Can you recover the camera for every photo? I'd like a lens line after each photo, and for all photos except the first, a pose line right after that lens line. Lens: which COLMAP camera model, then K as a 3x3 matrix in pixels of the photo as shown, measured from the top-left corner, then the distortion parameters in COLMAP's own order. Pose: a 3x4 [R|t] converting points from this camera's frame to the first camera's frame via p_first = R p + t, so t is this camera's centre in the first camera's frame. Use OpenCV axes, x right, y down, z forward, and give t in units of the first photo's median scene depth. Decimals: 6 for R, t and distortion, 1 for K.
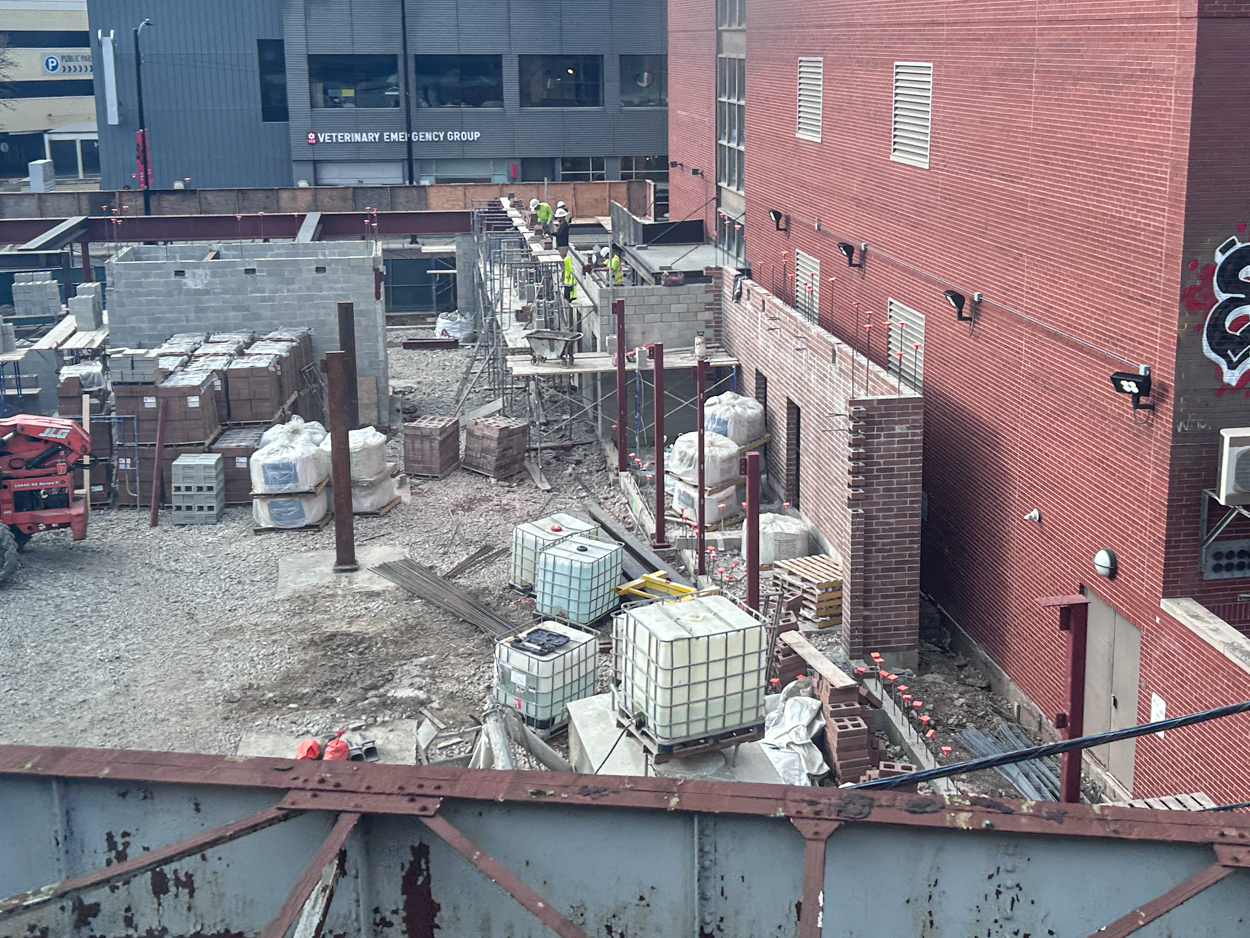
lens RADIAL K [[1502.9, 0, 626.2], [0, 1502.9, 347.6], [0, 0, 1]] dist [0.062215, -0.023513]
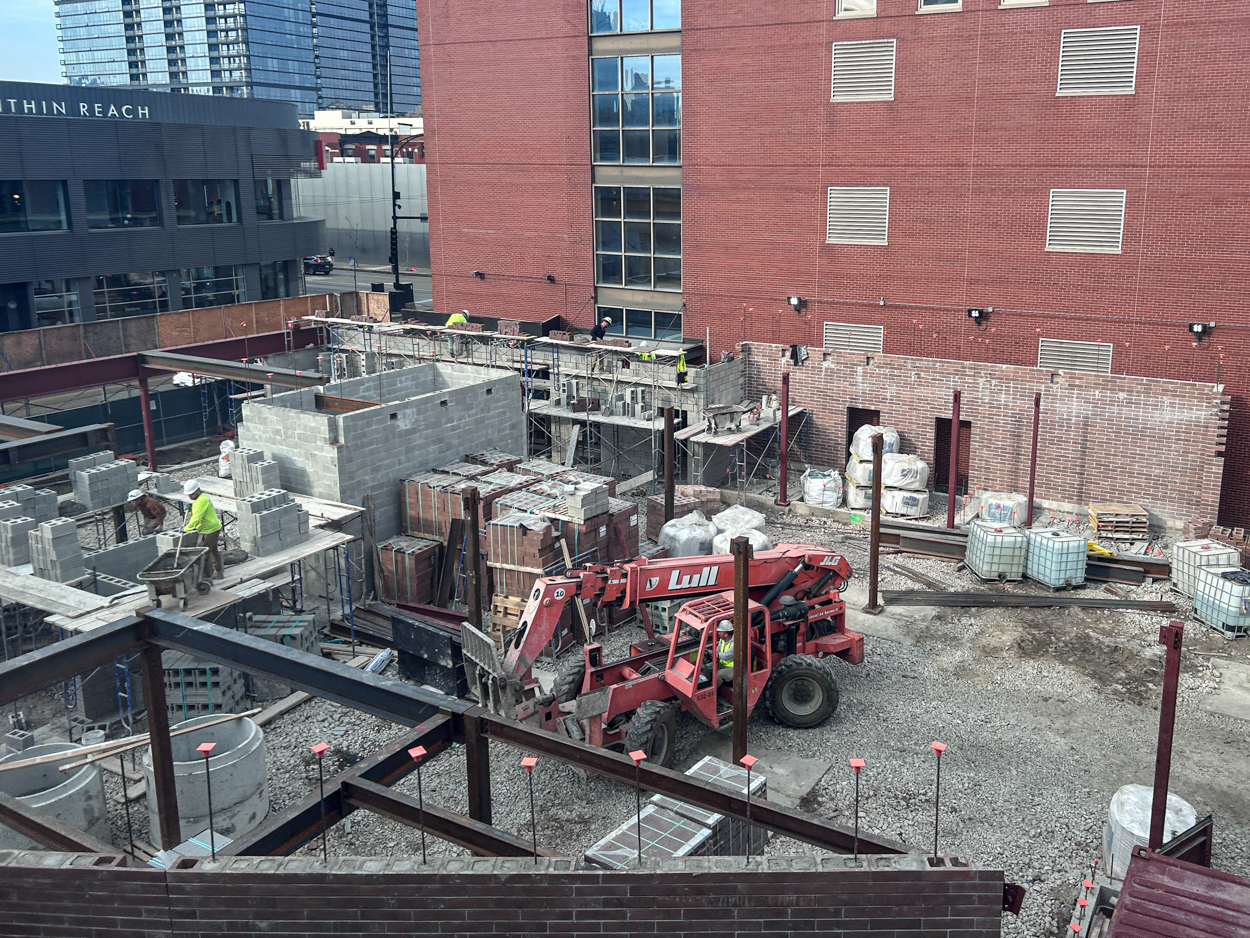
lens RADIAL K [[1096.1, 0, 632.4], [0, 1096.1, 403.4], [0, 0, 1]] dist [0.096675, -0.145675]
pose [[0.633102, -0.158193, 0.757732, -0.900443], [0.149274, 0.985471, 0.081017, -0.113185], [-0.759539, 0.061818, 0.647518, 0.525434]]
